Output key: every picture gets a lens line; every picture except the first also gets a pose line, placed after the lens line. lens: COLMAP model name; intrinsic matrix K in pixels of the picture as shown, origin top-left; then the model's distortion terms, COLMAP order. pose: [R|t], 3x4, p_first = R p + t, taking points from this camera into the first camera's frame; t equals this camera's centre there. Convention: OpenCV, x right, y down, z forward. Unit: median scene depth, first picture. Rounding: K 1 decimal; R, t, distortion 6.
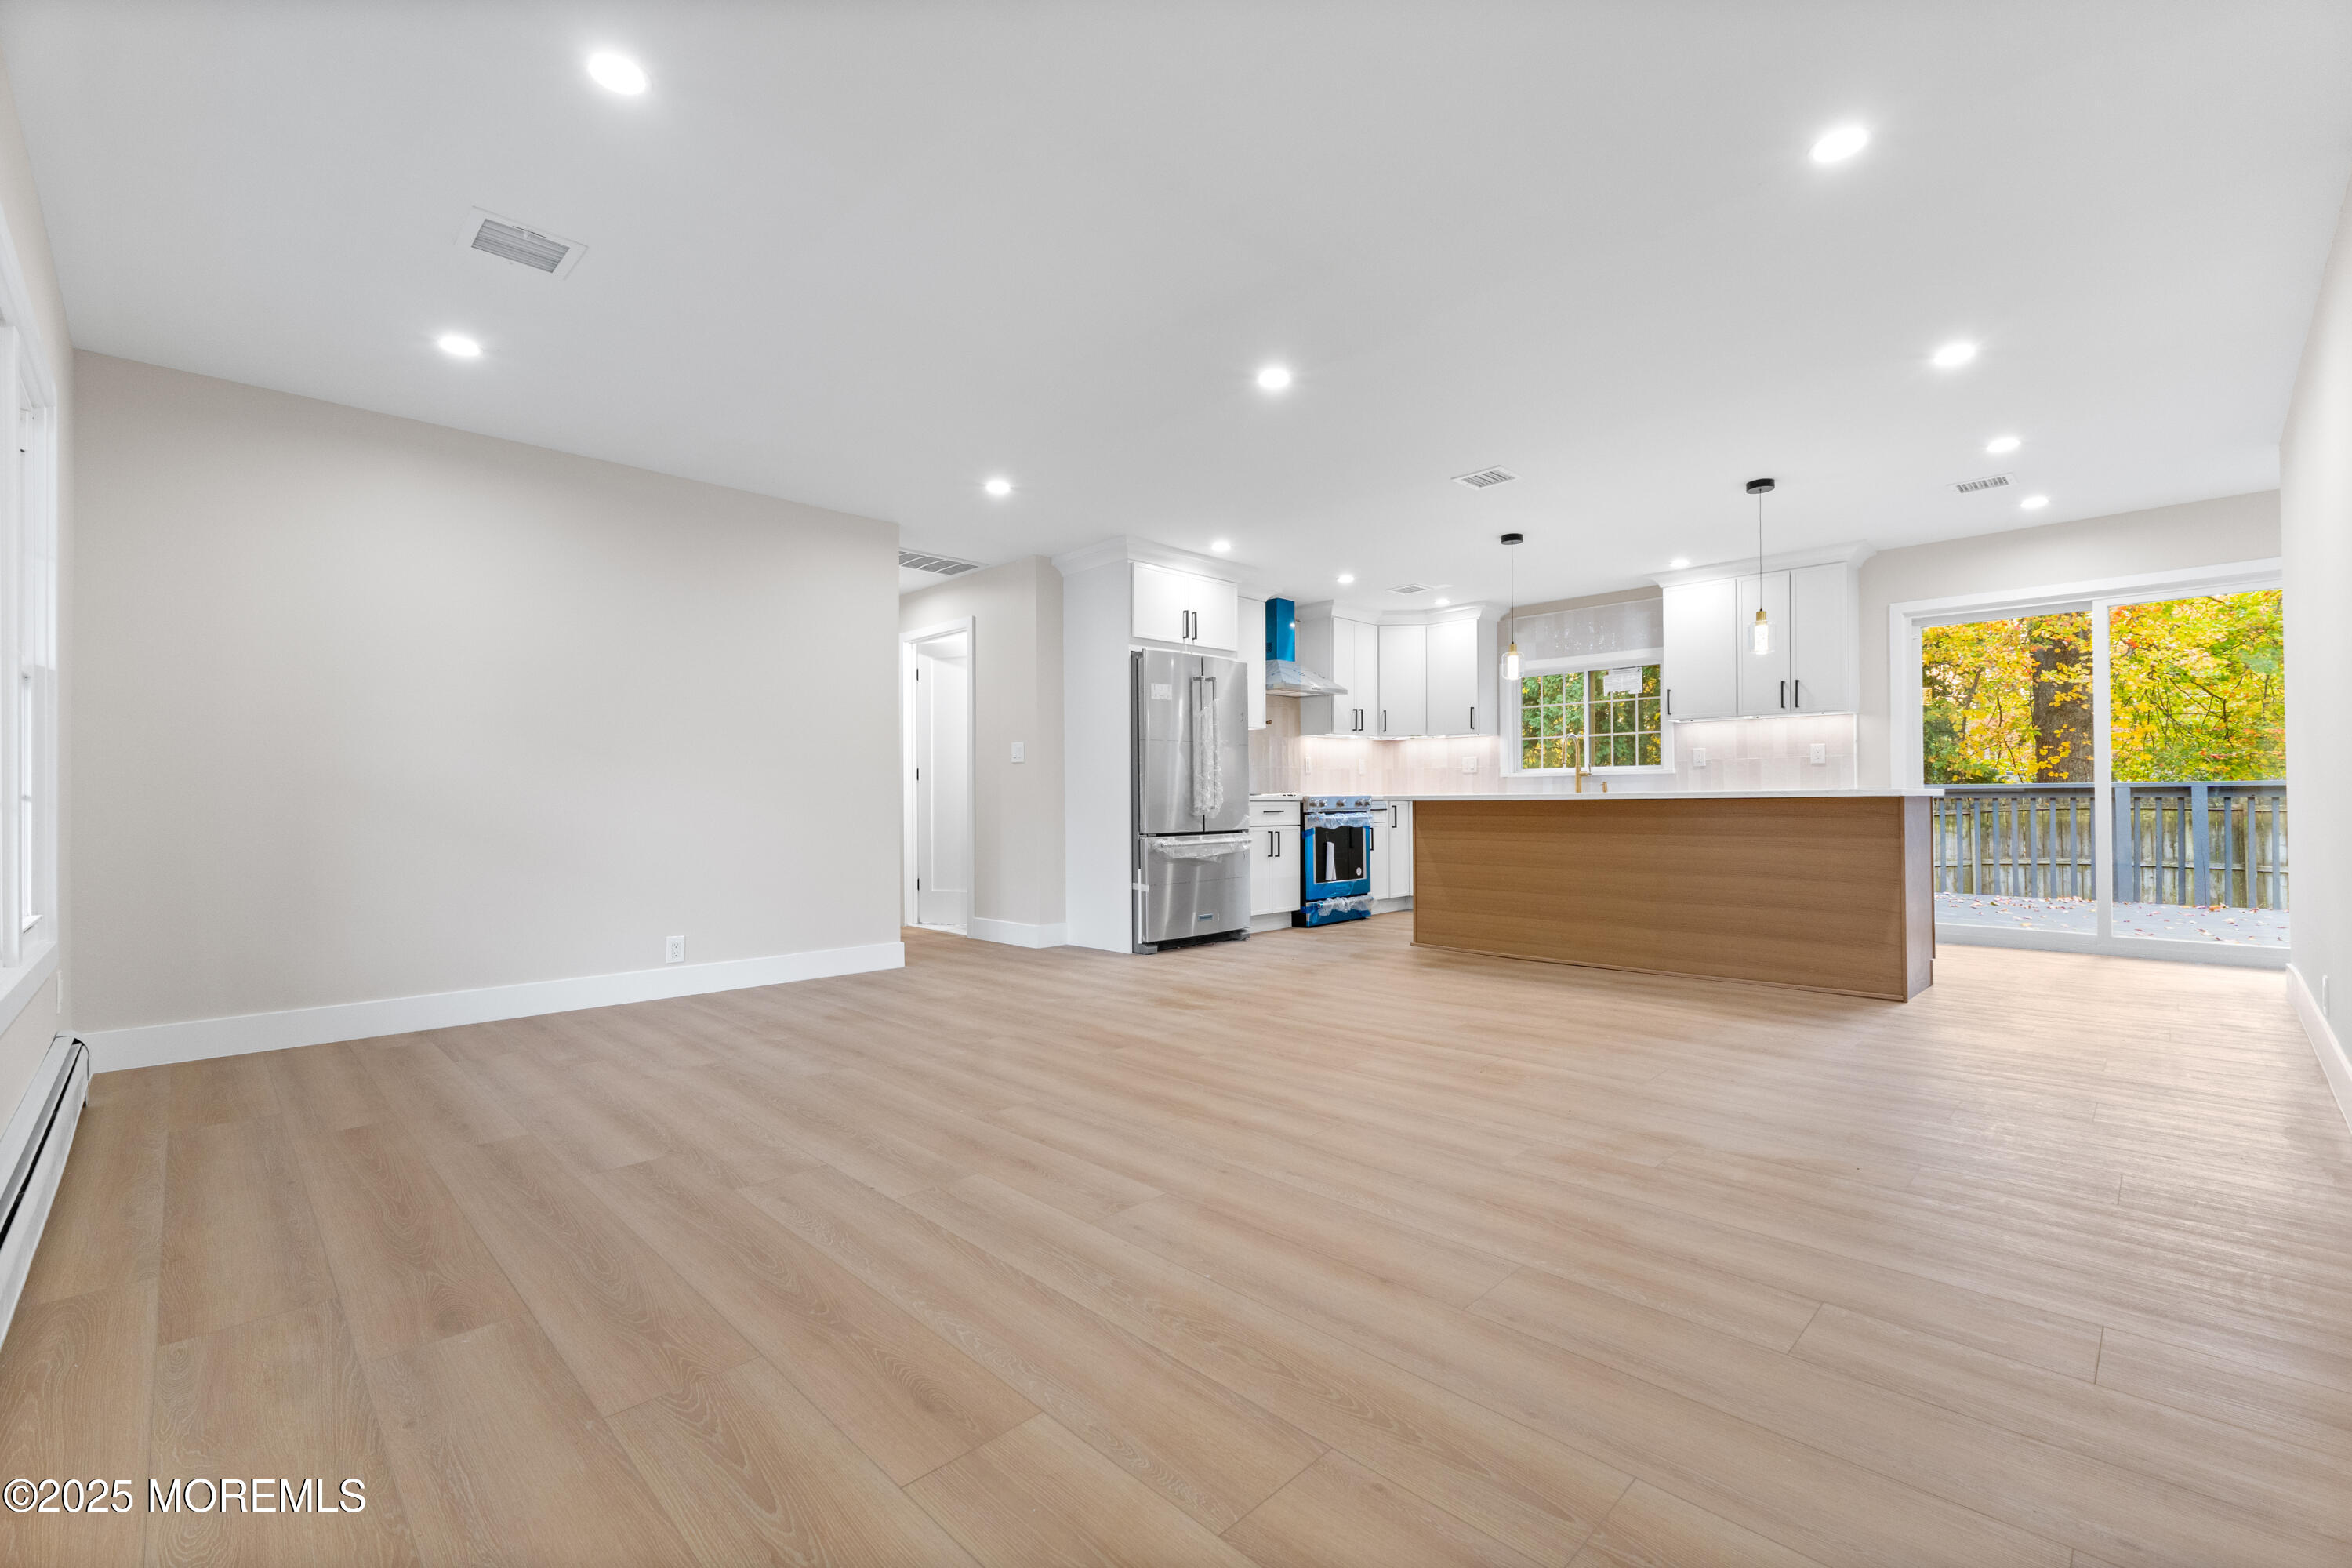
lens RADIAL K [[994.9, 0, 1190.9], [0, 994.9, 805.6], [0, 0, 1]] dist [0.005850, 0.000478]
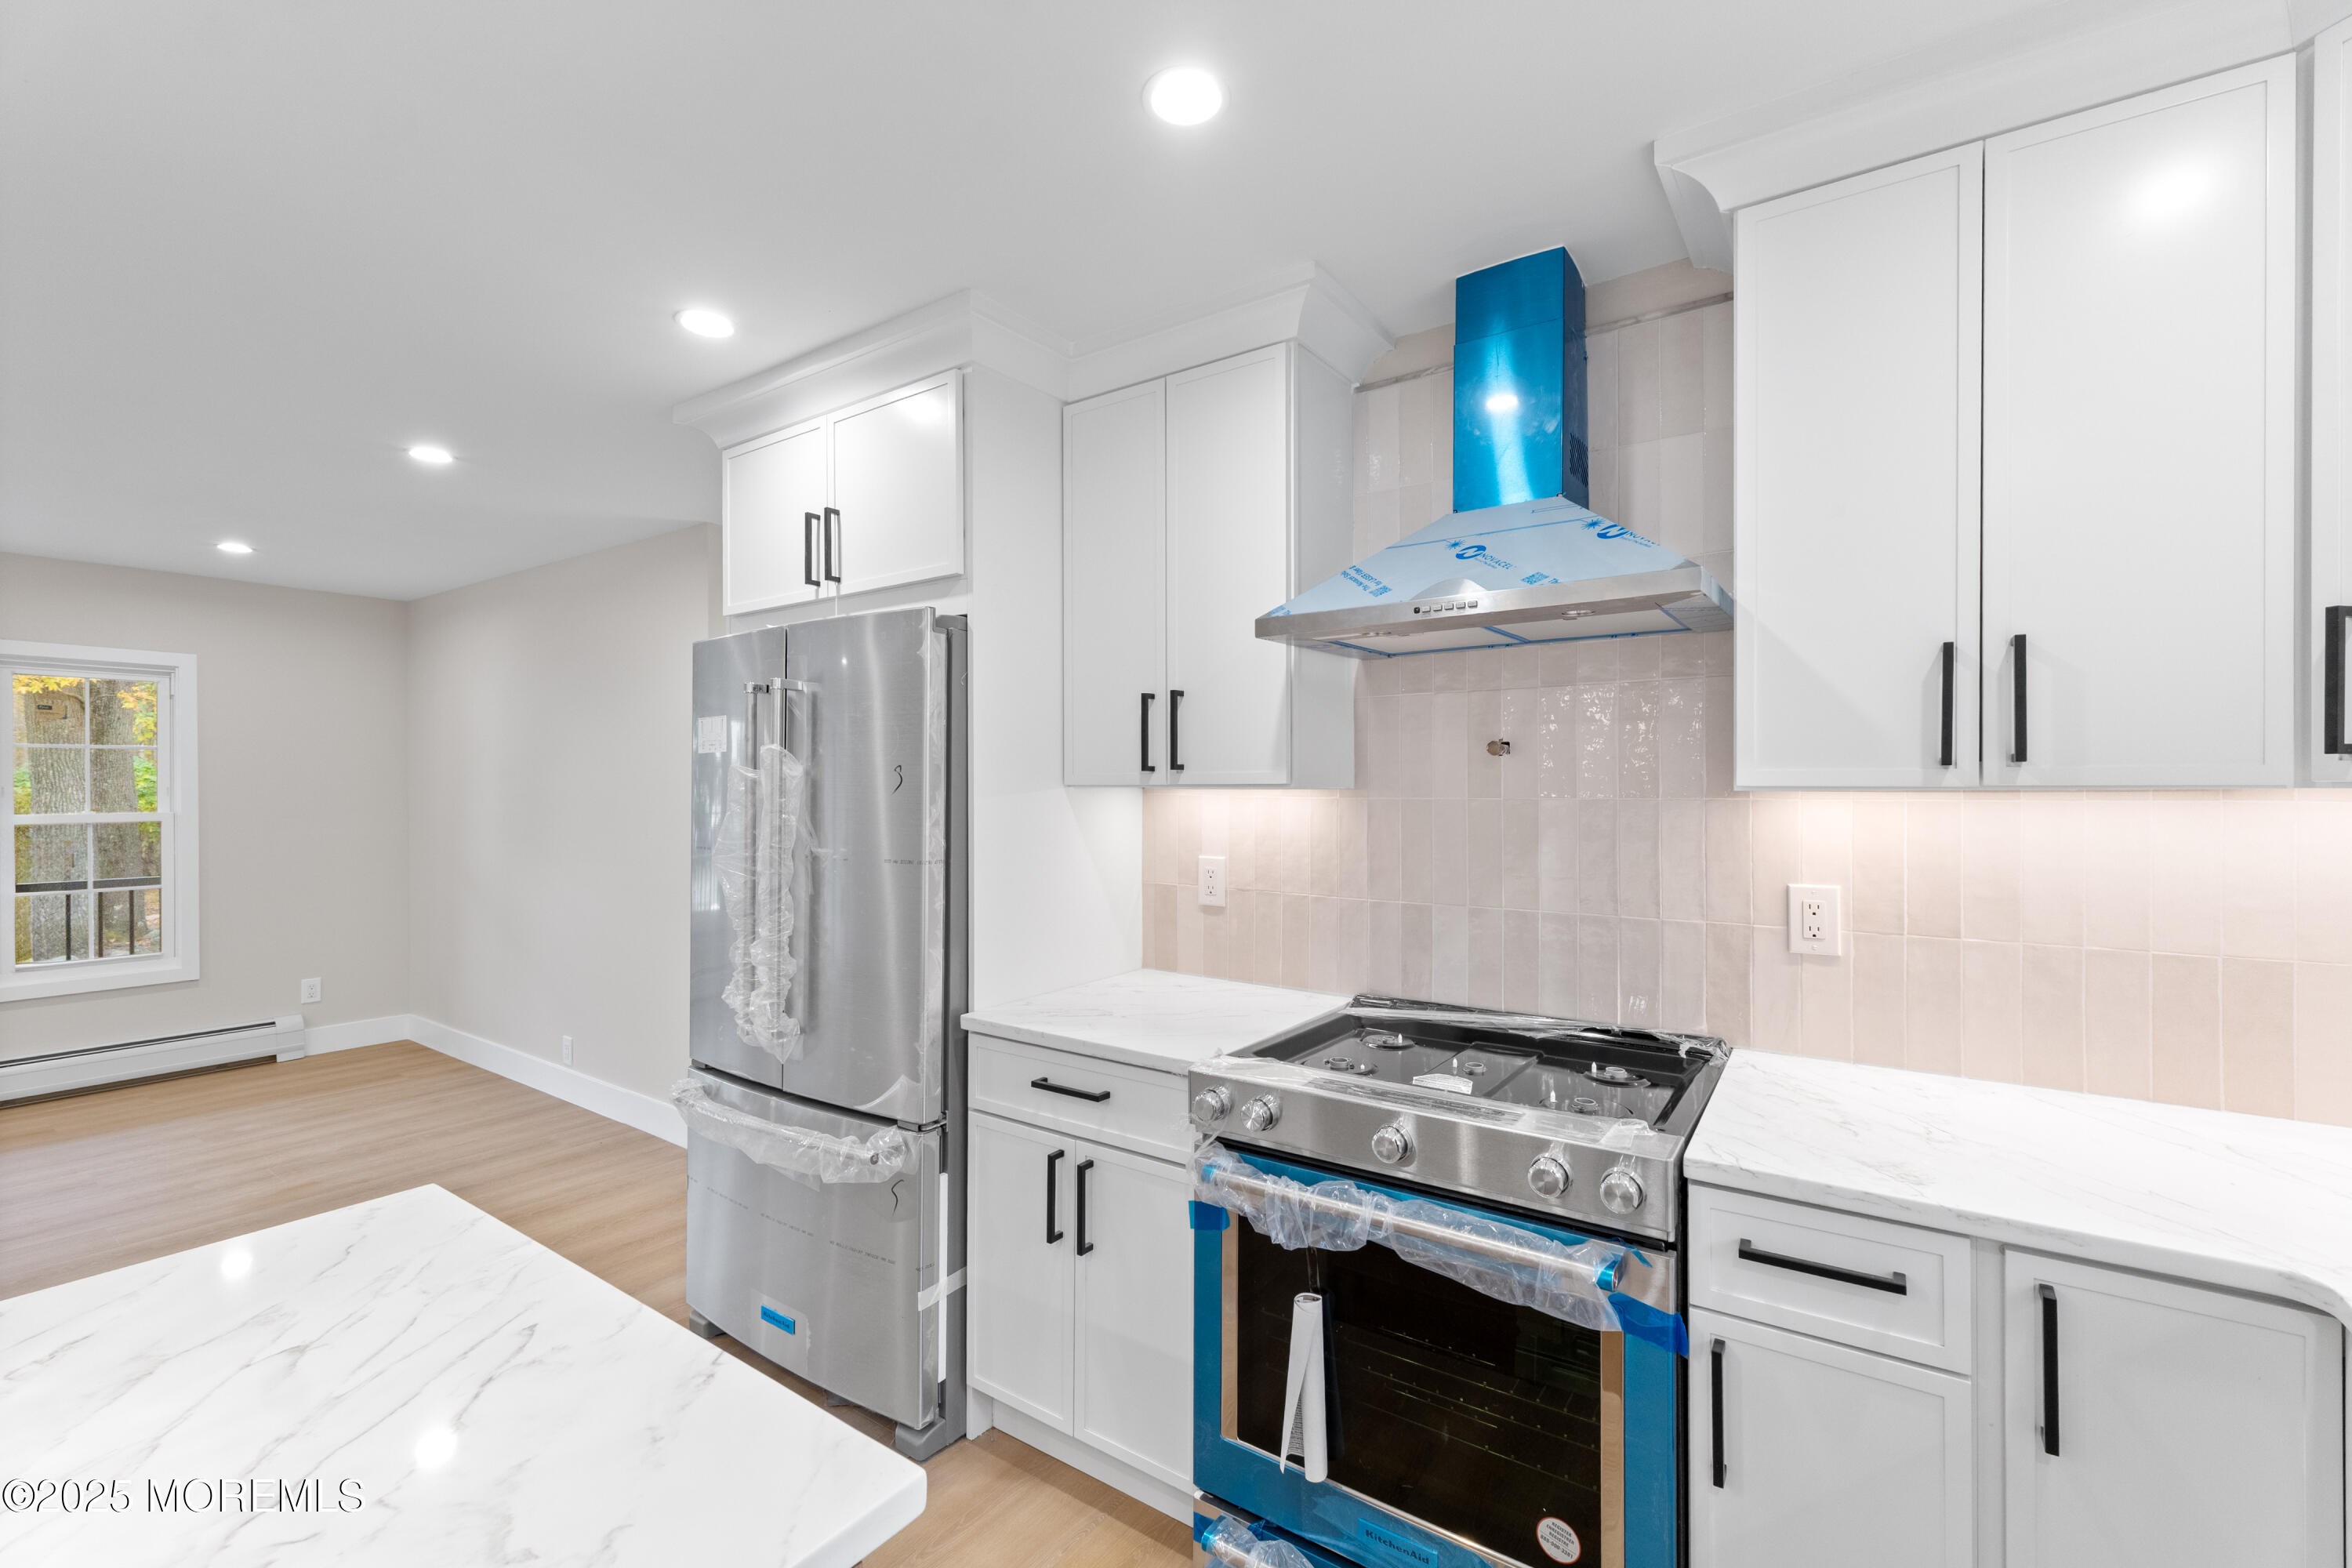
lens RADIAL K [[1035.1, 0, 1176.0], [0, 1035.1, 784.0], [0, 0, 1]] dist [0.019197, -0.000065]
pose [[0.166839, 0.002479, -0.985981, 0.389046], [-0.006187, 0.999980, 0.001468, -0.084730], [0.985965, 0.005855, 0.166851, 0.982288]]
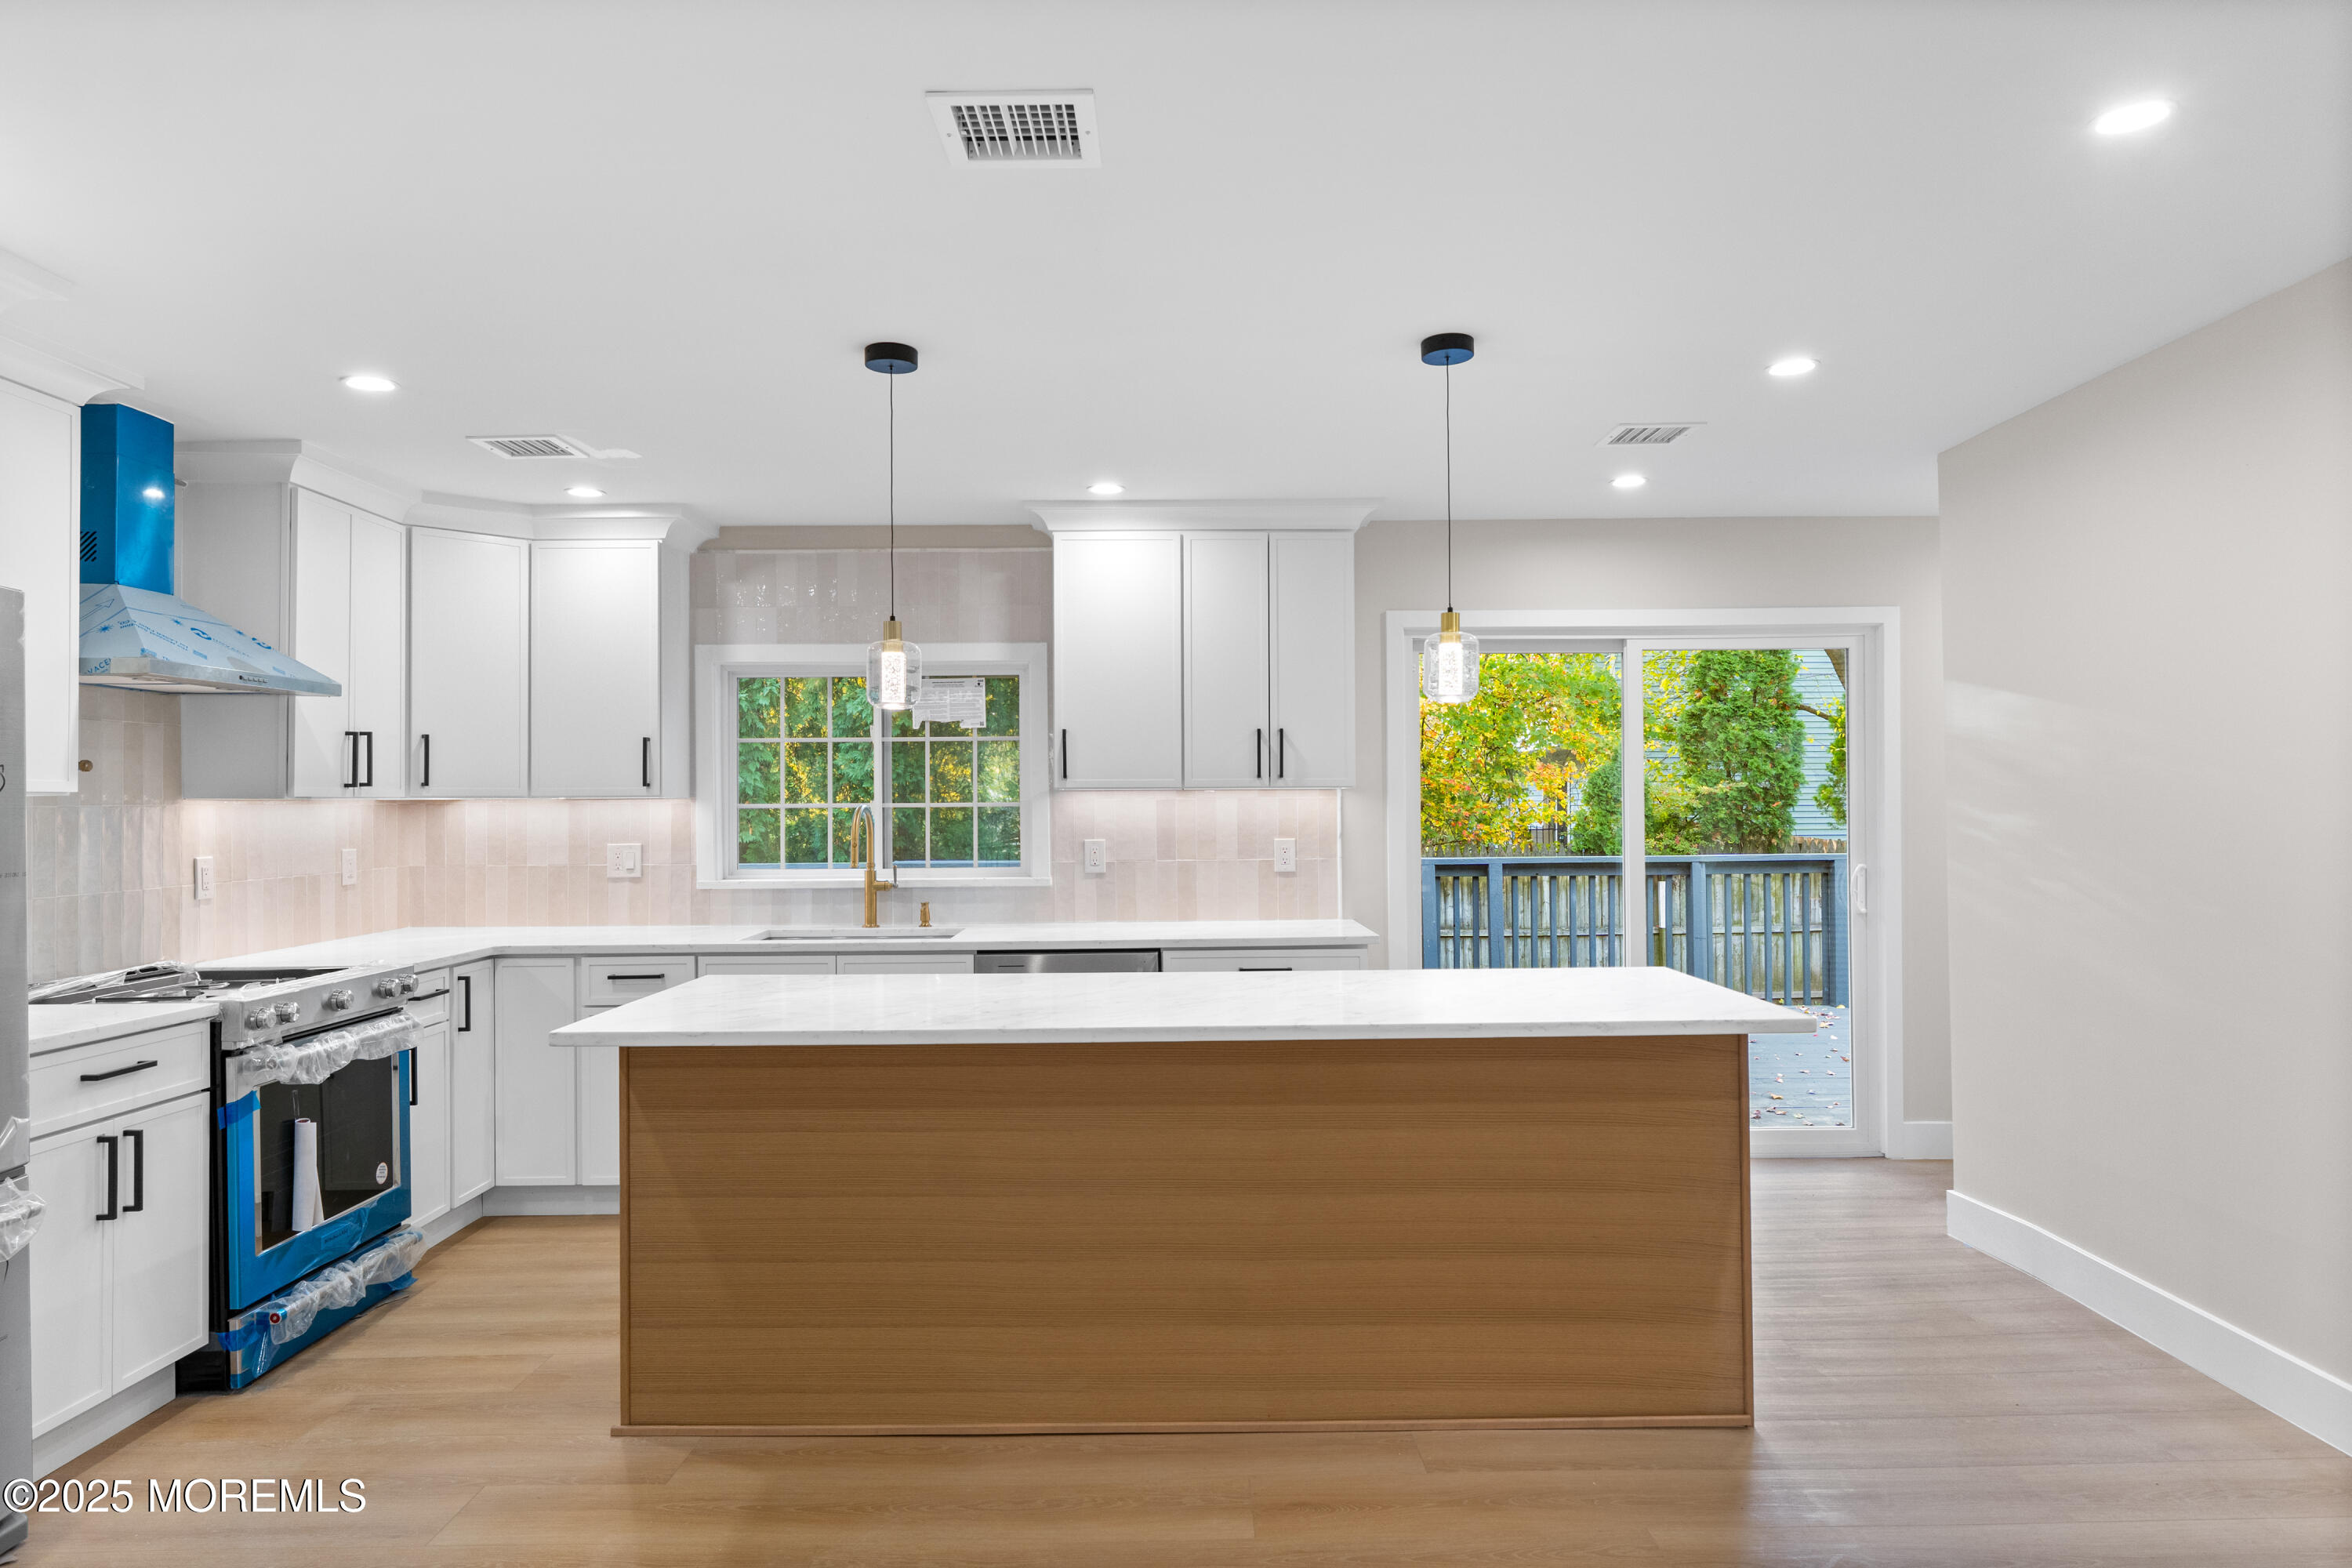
lens RADIAL K [[1420.3, 0, 1186.7], [0, 1420.3, 790.8], [0, 0, 1]] dist [-0.015494, 0.000146]
pose [[0.706433, 0.009706, 0.707713, 0.006339], [0.007329, 0.999752, -0.021026, -0.070917], [-0.707742, 0.020041, 0.706187, 0.449707]]
